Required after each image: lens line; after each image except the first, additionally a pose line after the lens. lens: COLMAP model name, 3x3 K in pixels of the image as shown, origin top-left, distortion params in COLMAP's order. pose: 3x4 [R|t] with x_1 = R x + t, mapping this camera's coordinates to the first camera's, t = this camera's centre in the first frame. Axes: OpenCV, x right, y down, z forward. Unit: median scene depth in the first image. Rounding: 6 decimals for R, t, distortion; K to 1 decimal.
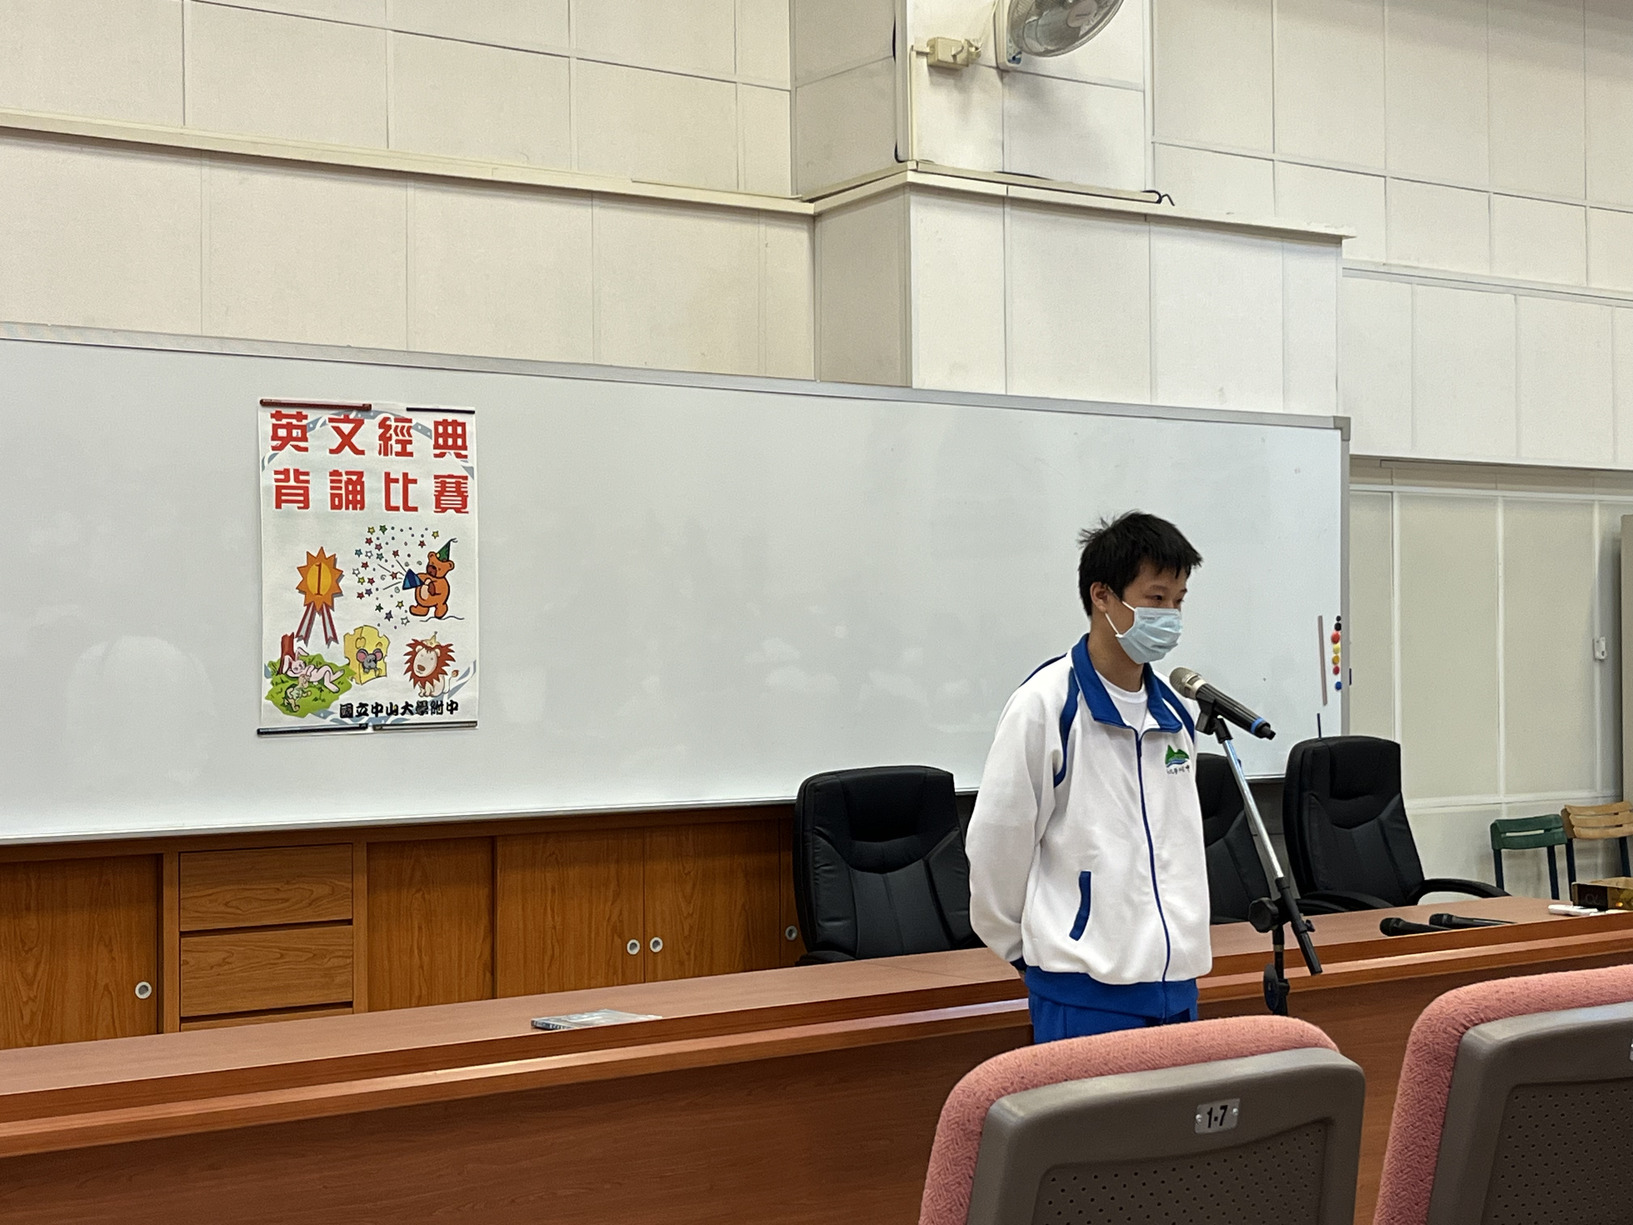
lens RADIAL K [[2501.1, 0, 807.2], [0, 2501.1, 614.2], [0, 0, 1]] dist [0.195107, -0.897653]
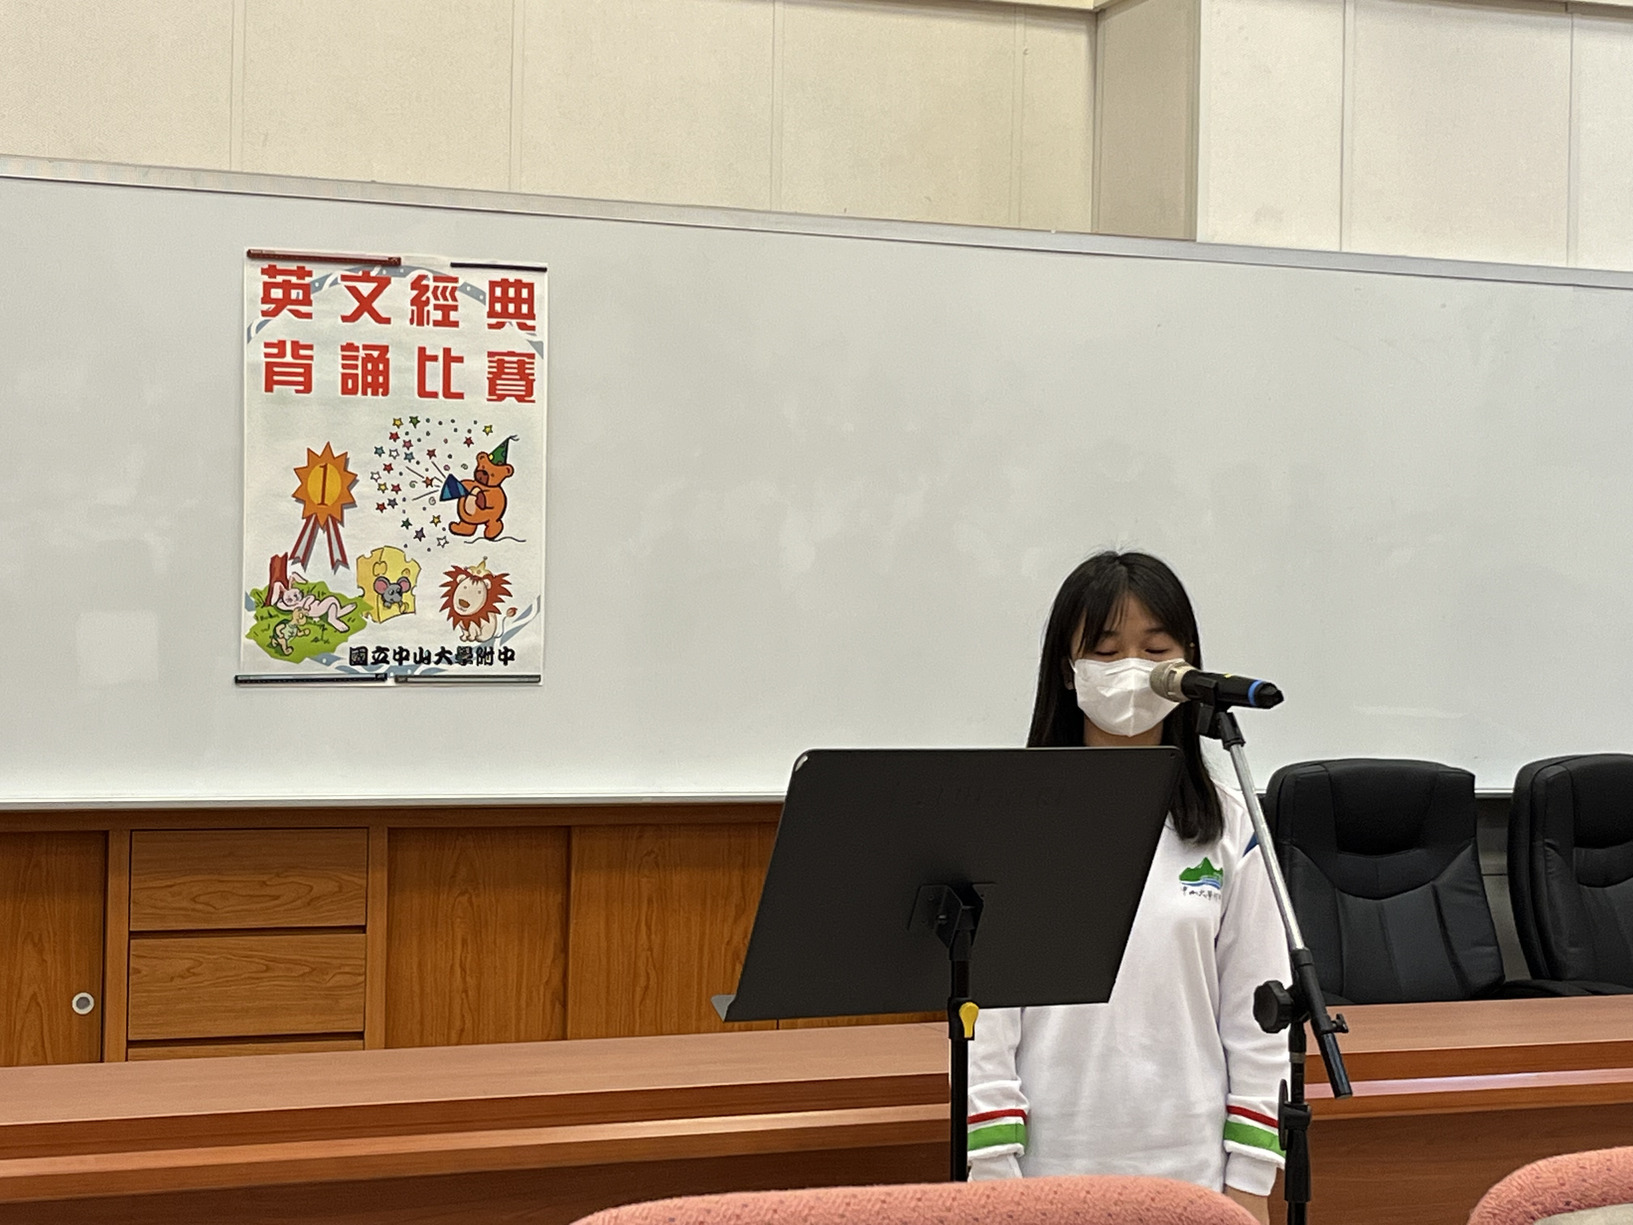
lens RADIAL K [[2989.7, 0, 816.5], [0, 2989.7, 612.5], [0, 0, 1]] dist [0.189123, -0.841128]
pose [[0.972284, 0.027358, -0.232197, 0.163516], [-0.022765, 0.999489, 0.022439, 0.001148], [0.232693, -0.016531, 0.972410, 0.135421]]
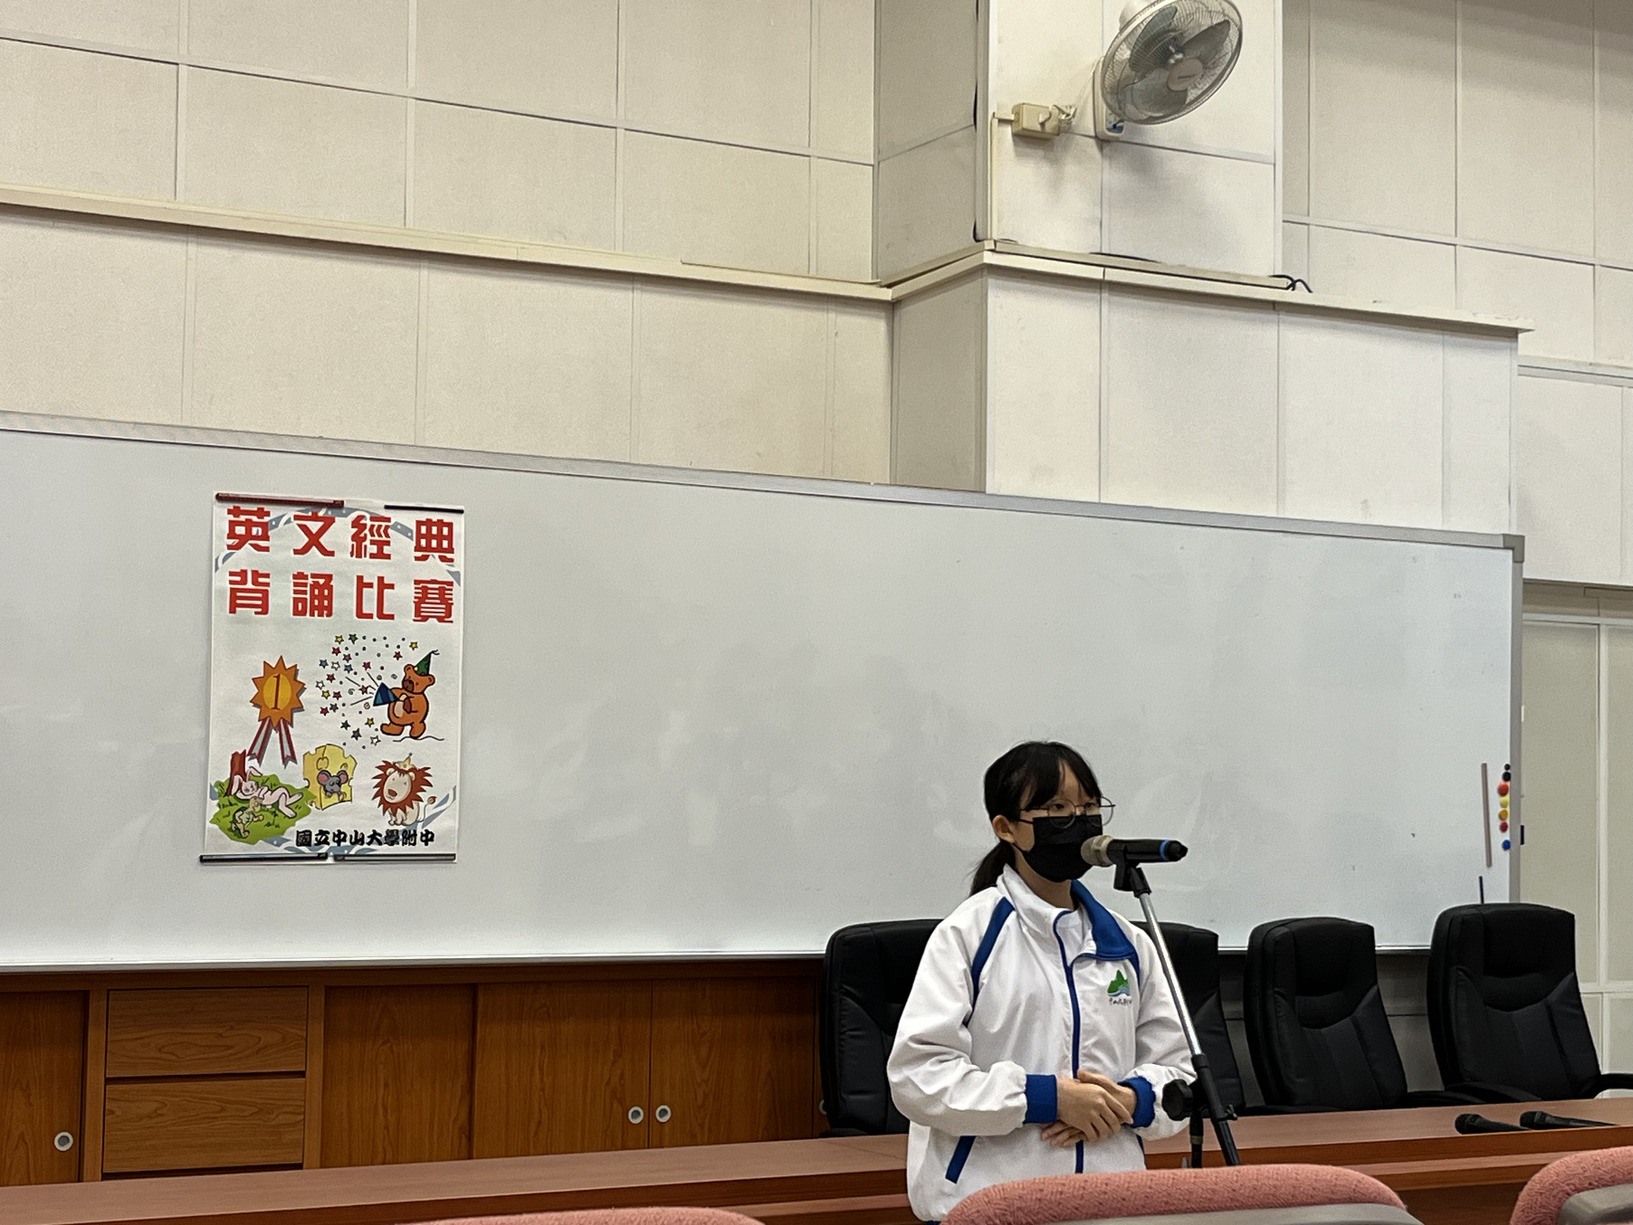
lens RADIAL K [[2711.9, 0, 793.0], [0, 2711.9, 633.2], [0, 0, 1]] dist [0.187026, -0.798901]
pose [[0.992207, 0.017085, -0.123425, 0.108690], [-0.022778, 0.998733, -0.044866, 0.004694], [0.122502, 0.047328, 0.991339, 0.046057]]
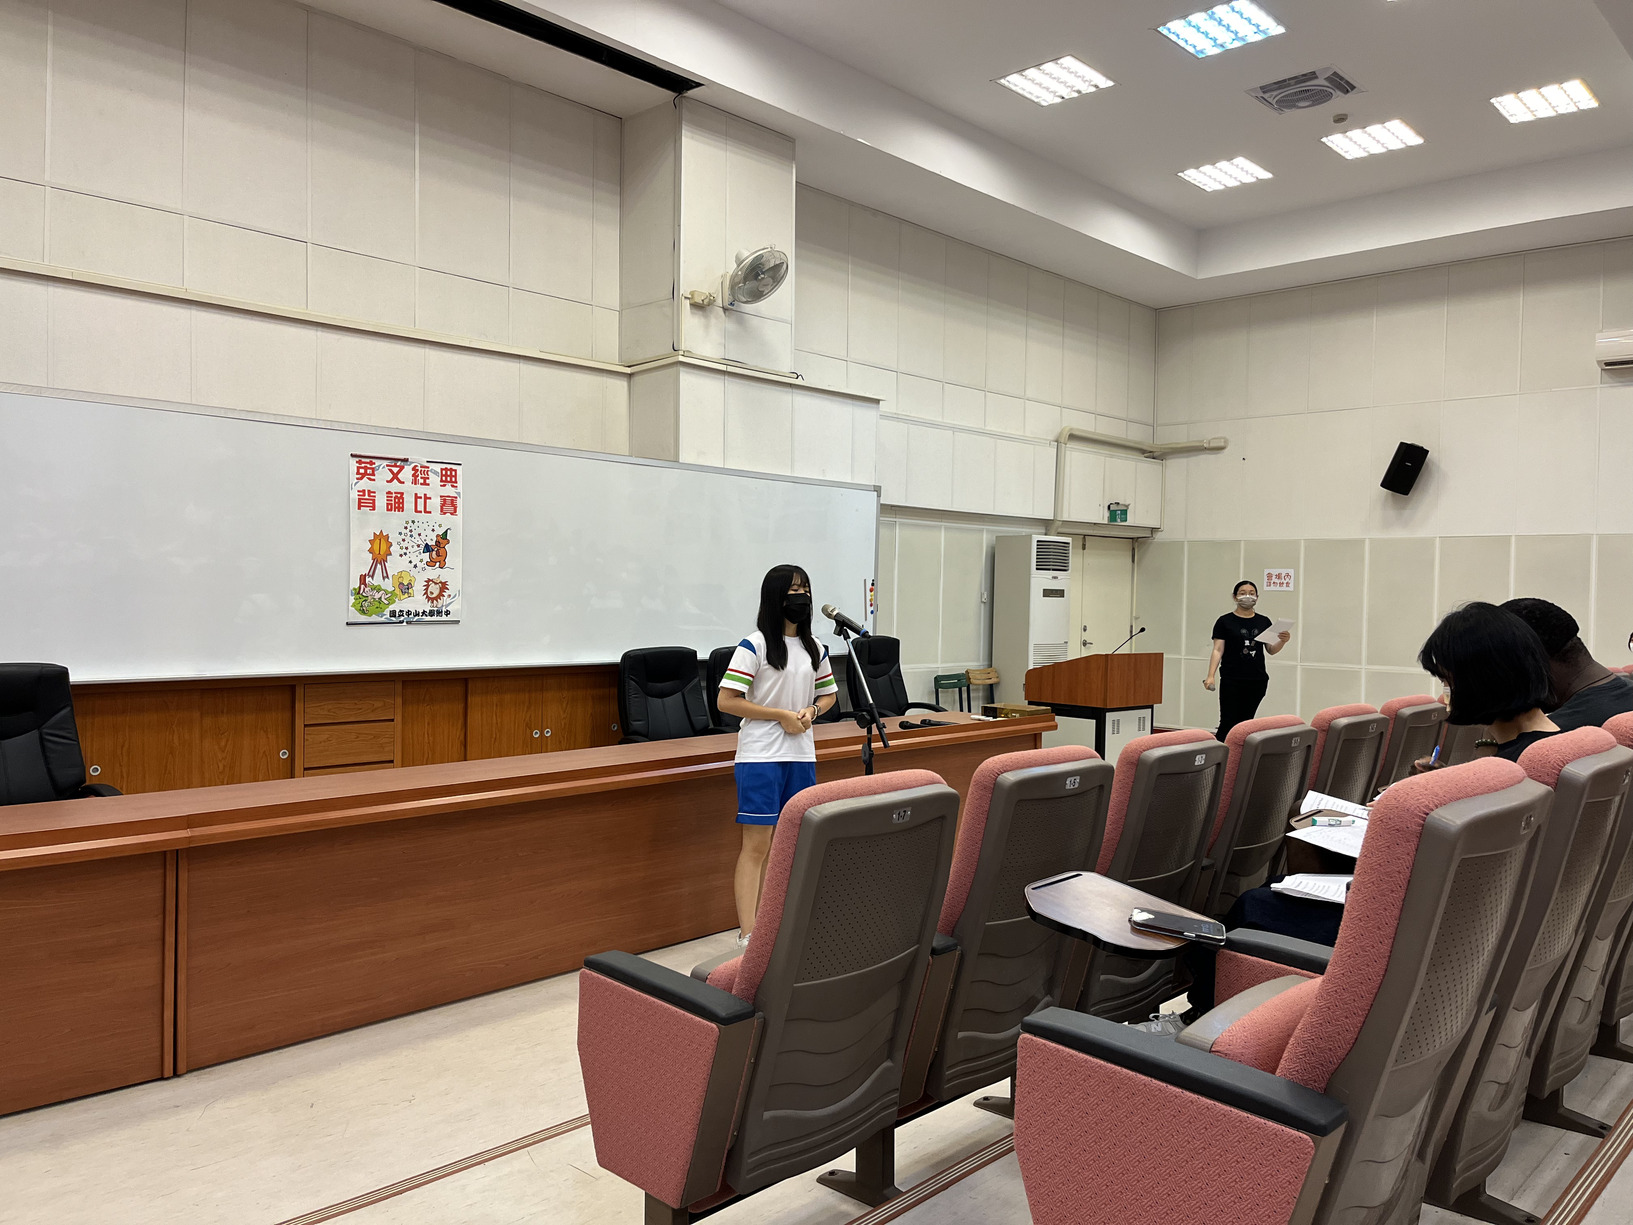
lens RADIAL K [[1220.0, 0, 814.5], [0, 1220.0, 616.1], [0, 0, 1]] dist [0.111258, -0.331713]
pose [[0.982690, 0.022886, 0.183840, -0.034947], [-0.029658, 0.998976, 0.034174, -0.002436], [-0.182870, -0.039034, 0.982362, -0.007096]]
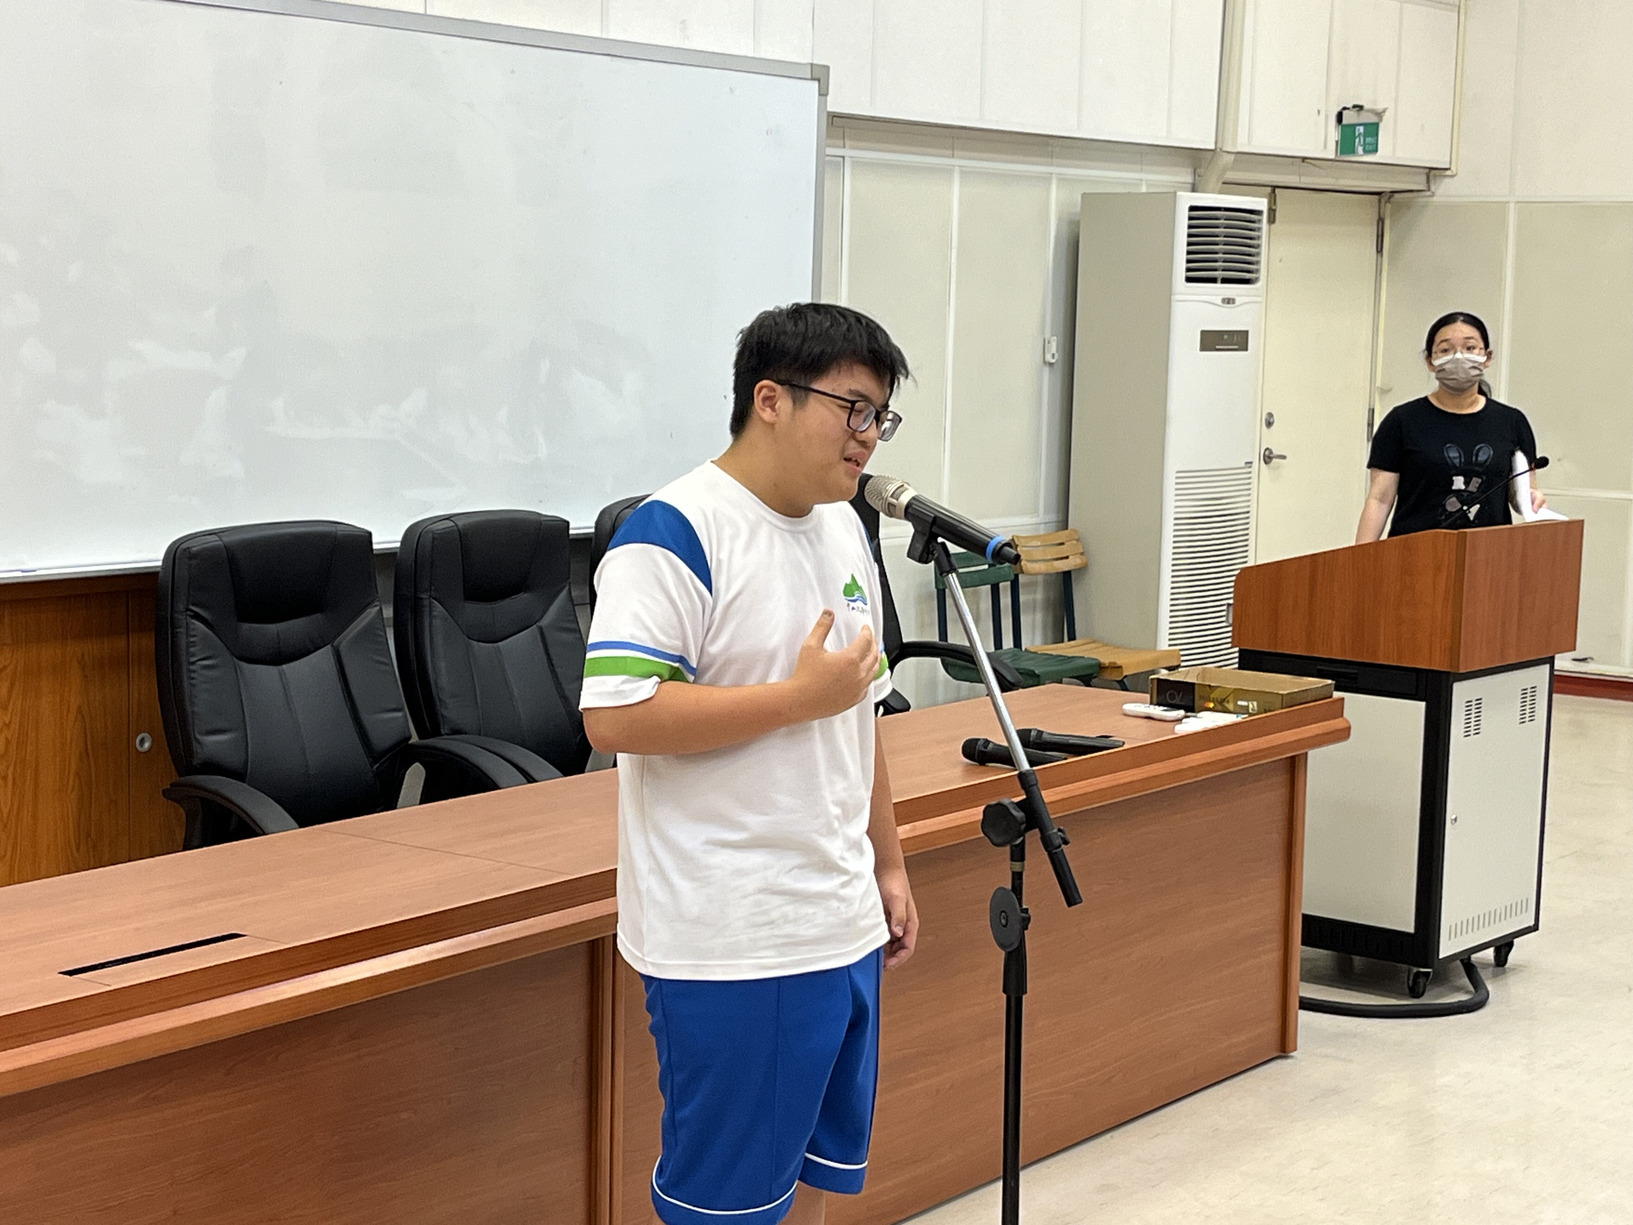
lens RADIAL K [[2805.8, 0, 809.1], [0, 2805.8, 614.1], [0, 0, 1]] dist [0.171060, -0.829518]
pose [[0.956154, -0.004452, 0.292829, -0.069478], [-0.034361, 0.991273, 0.127266, -0.025769], [-0.290840, -0.131748, 0.947657, 0.176257]]
